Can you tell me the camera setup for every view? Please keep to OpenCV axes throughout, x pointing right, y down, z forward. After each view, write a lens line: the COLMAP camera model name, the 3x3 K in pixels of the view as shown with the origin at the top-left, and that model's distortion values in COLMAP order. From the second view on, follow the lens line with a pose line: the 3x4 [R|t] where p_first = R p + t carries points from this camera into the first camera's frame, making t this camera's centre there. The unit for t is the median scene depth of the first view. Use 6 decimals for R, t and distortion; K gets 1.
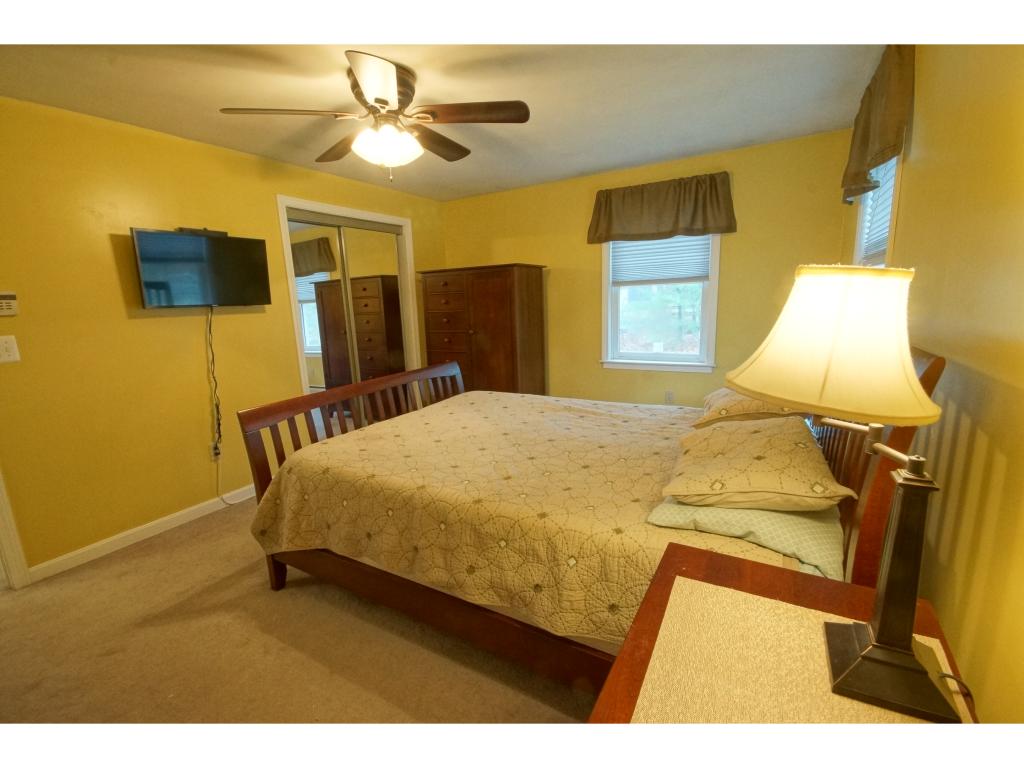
lens RADIAL K [[453.1, 0, 510.5], [0, 453.1, 385.6], [0, 0, 1]] dist [0.011211, -0.012811]
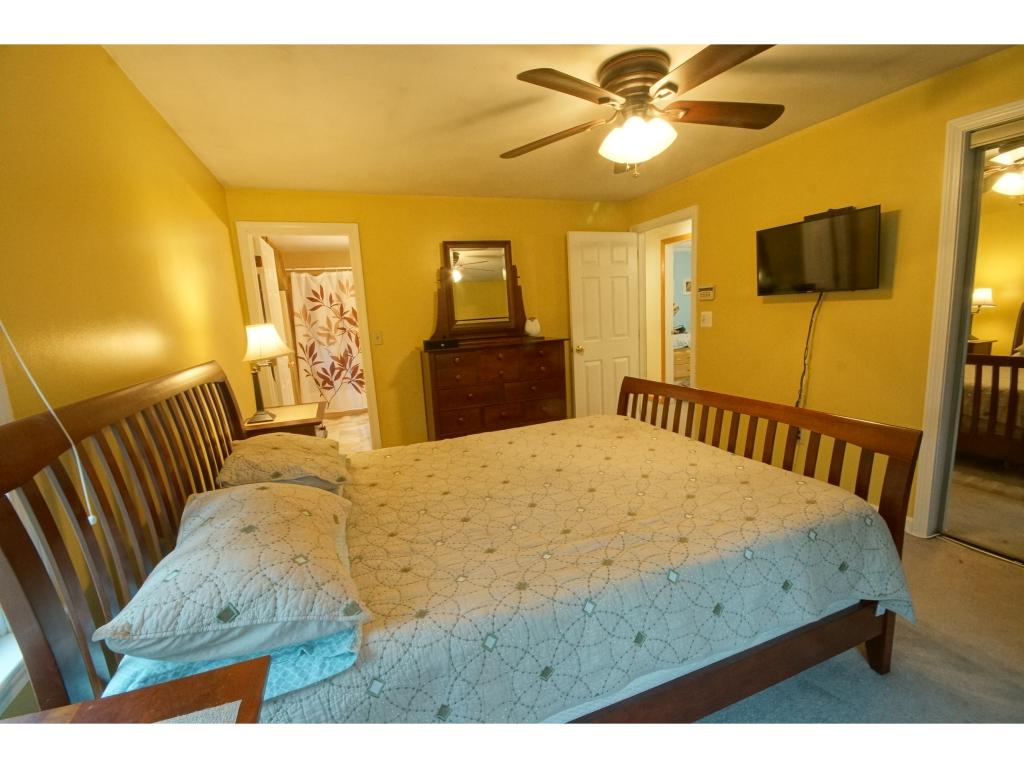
lens RADIAL K [[453.1, 0, 510.5], [0, 453.1, 385.6], [0, 0, 1]] dist [0.011211, -0.012811]
pose [[-0.630361, 0.201818, -0.749609, 0.532705], [-0.068392, 0.947424, 0.312587, -0.250697], [0.773283, 0.248310, -0.583417, 1.137094]]
